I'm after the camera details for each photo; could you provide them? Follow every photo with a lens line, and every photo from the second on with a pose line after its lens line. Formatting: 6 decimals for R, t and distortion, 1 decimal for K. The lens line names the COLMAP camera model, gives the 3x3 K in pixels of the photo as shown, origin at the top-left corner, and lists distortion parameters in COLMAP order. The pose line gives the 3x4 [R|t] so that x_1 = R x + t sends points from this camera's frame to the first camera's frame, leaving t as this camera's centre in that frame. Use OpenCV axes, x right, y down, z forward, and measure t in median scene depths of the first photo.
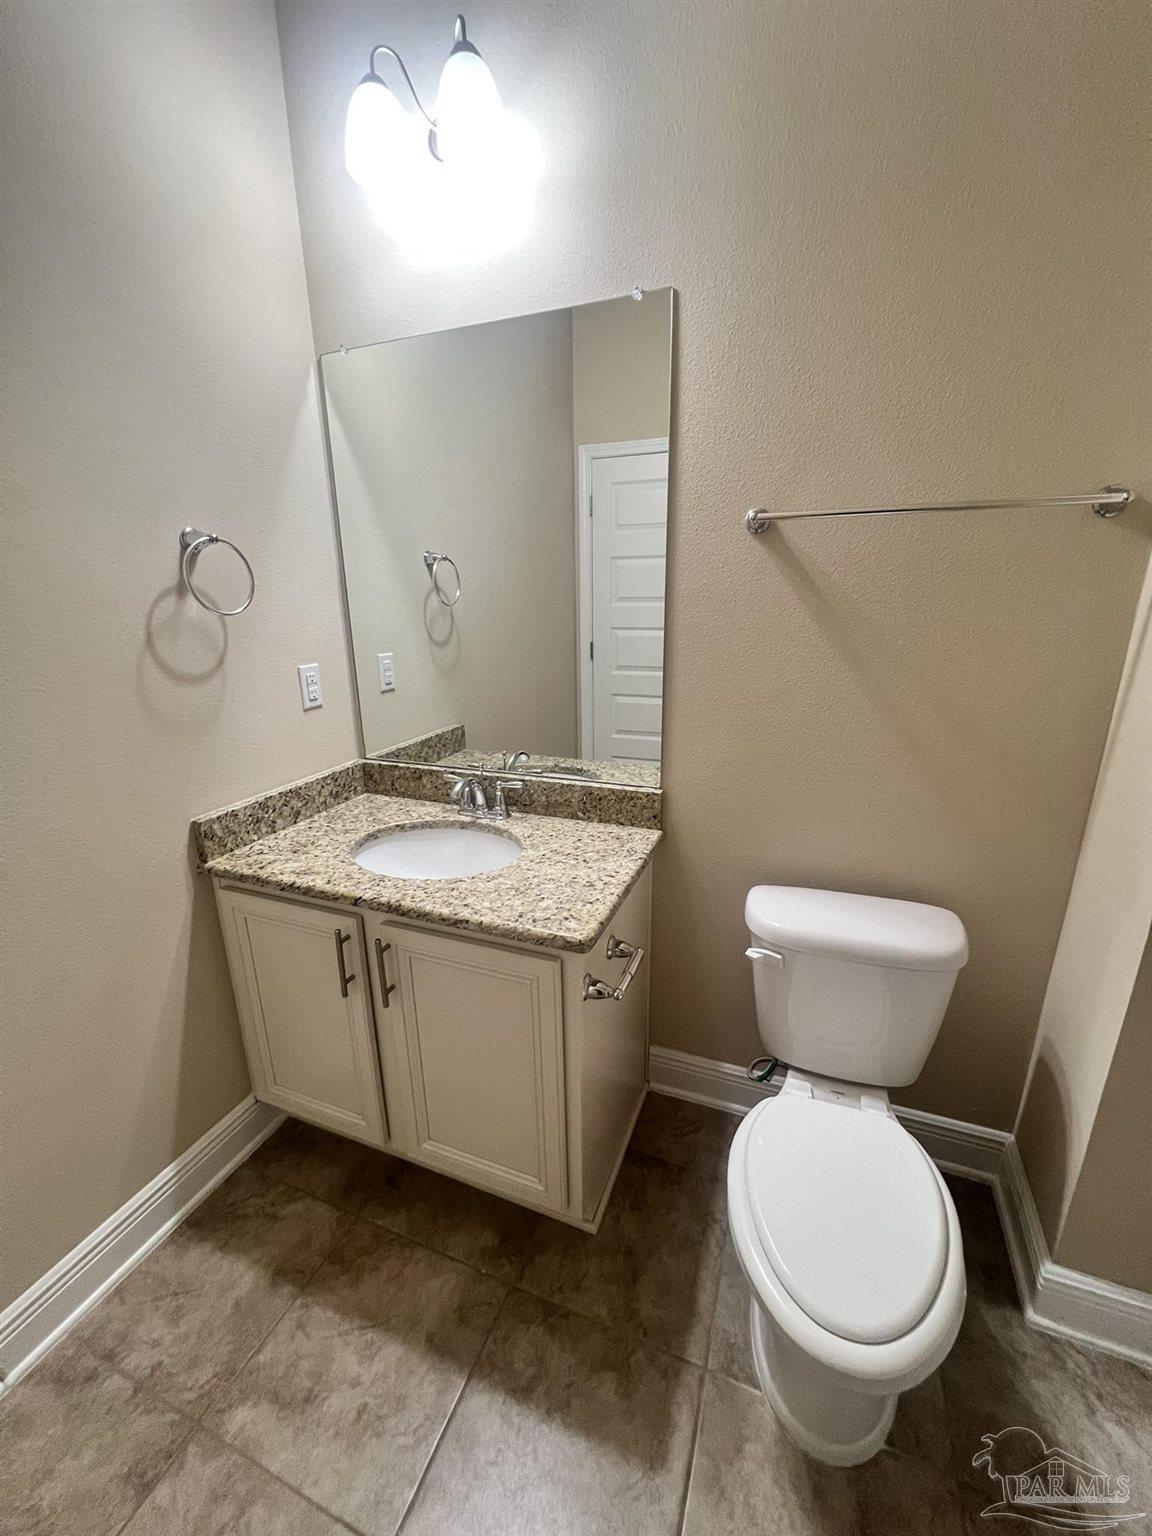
lens RADIAL K [[612.3, 0, 576.0], [0, 612.3, 768.0], [0, 0, 1]] dist [-0.001526, -0.000115]
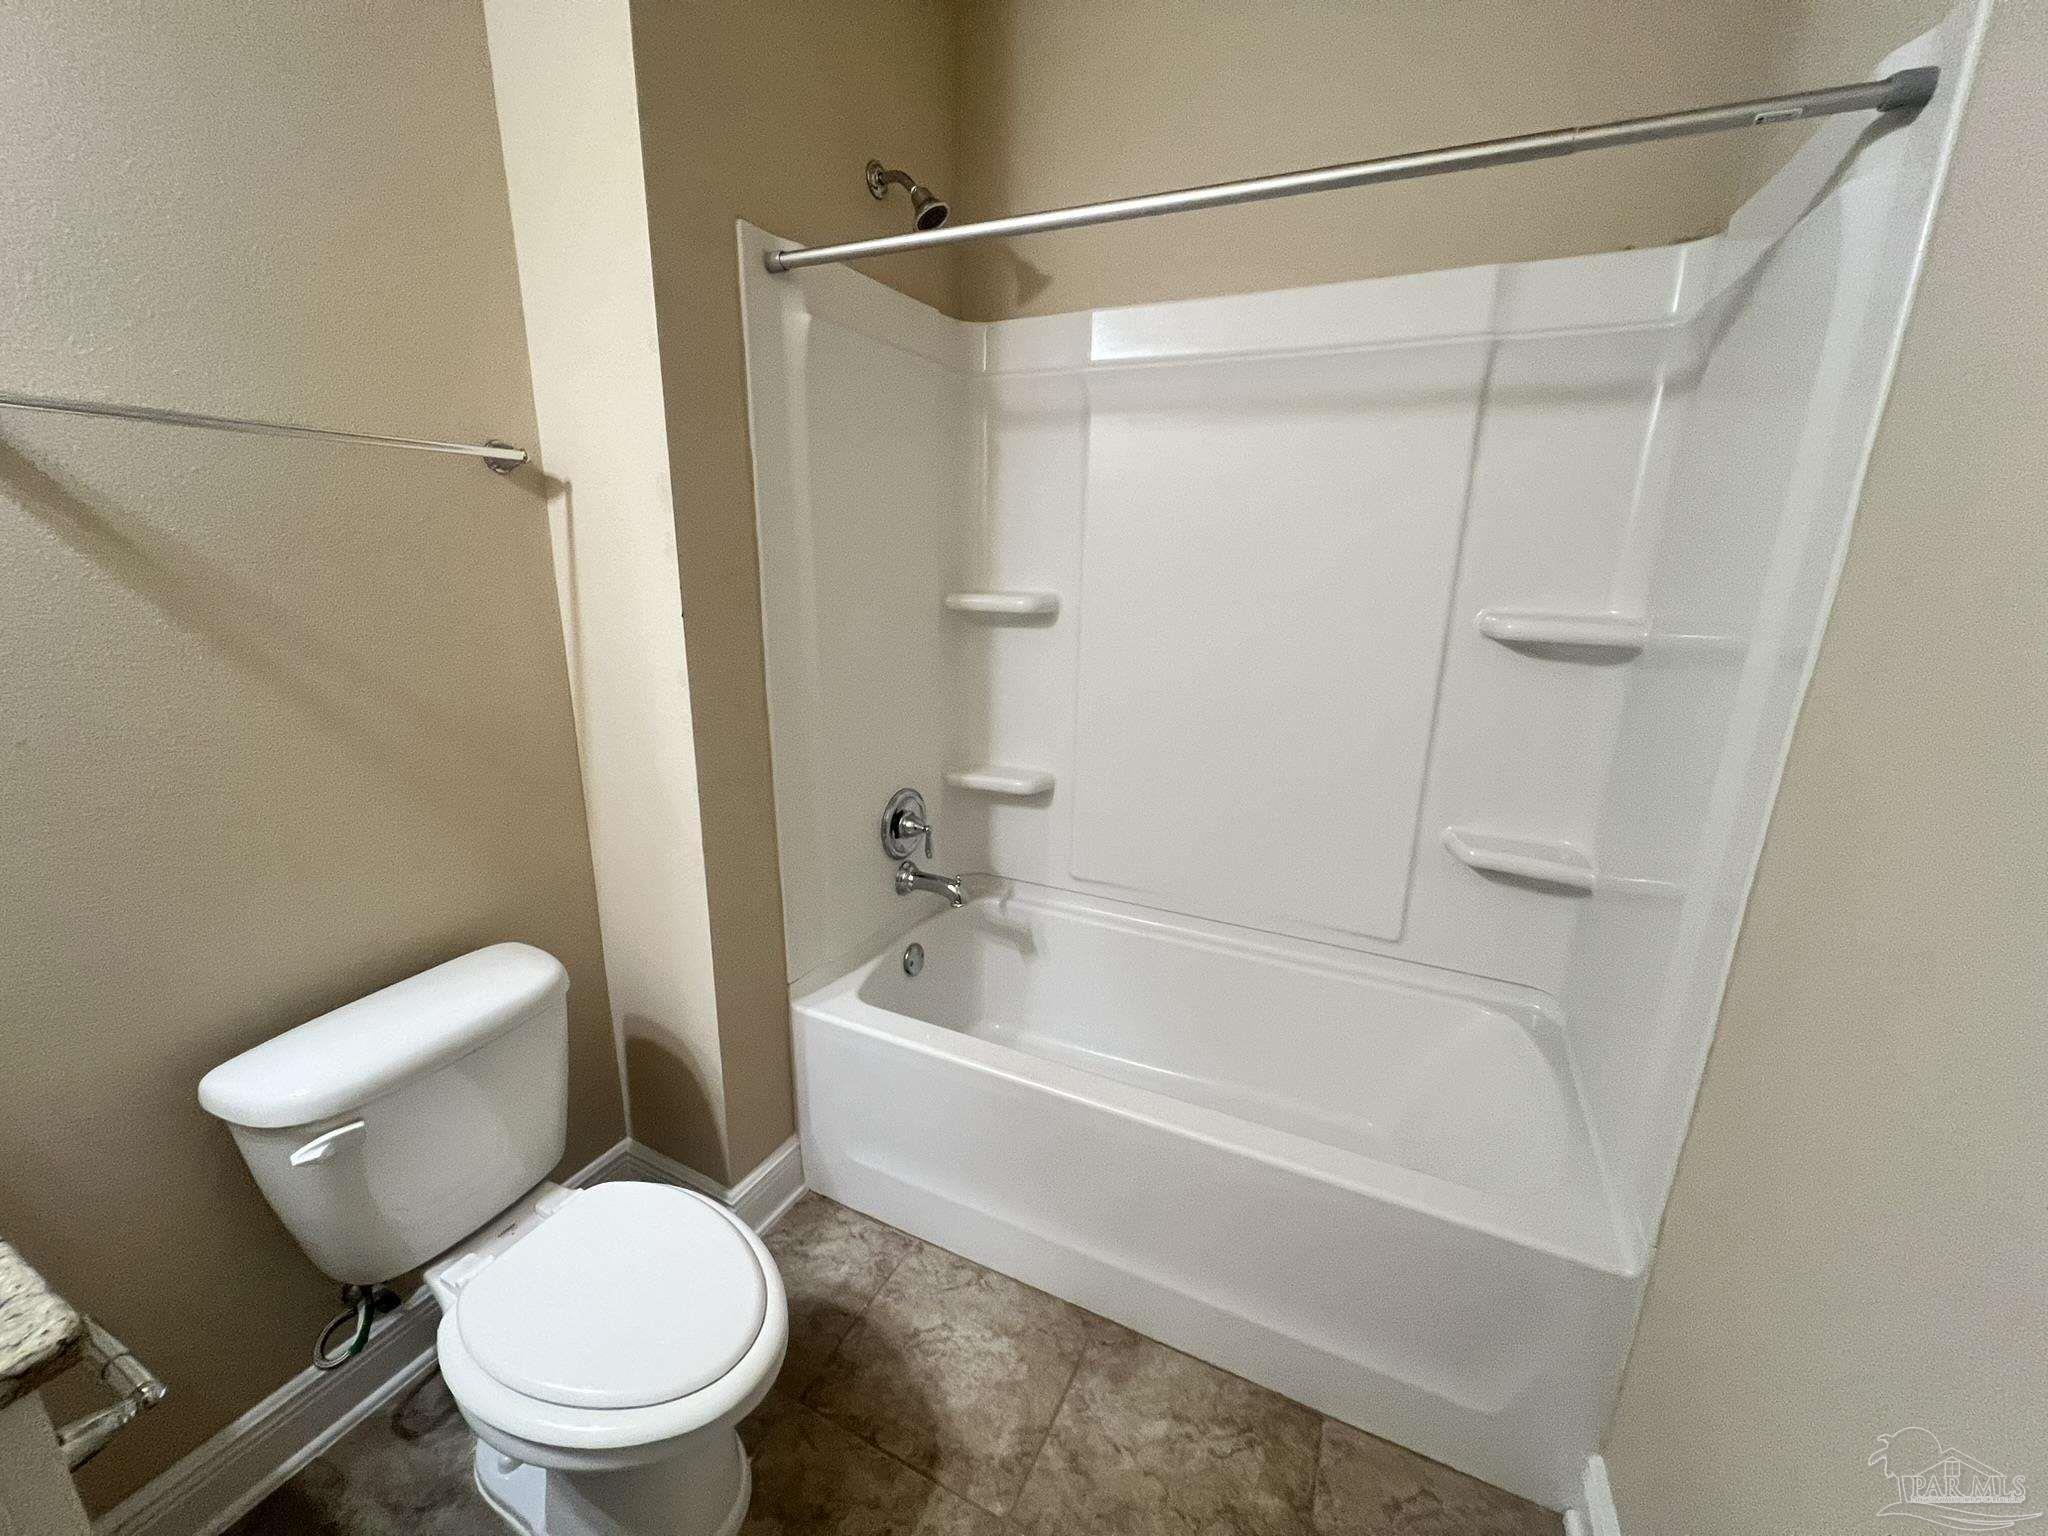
lens RADIAL K [[816.4, 0, 1026.4], [0, 816.4, 768.6], [0, 0, 1]] dist [-0.001526, -0.000115]
pose [[0.074723, -0.239394, 0.968043, -0.328816], [0.255240, 0.943011, 0.213502, -0.038598], [-0.963986, 0.231129, 0.131568, 0.140492]]
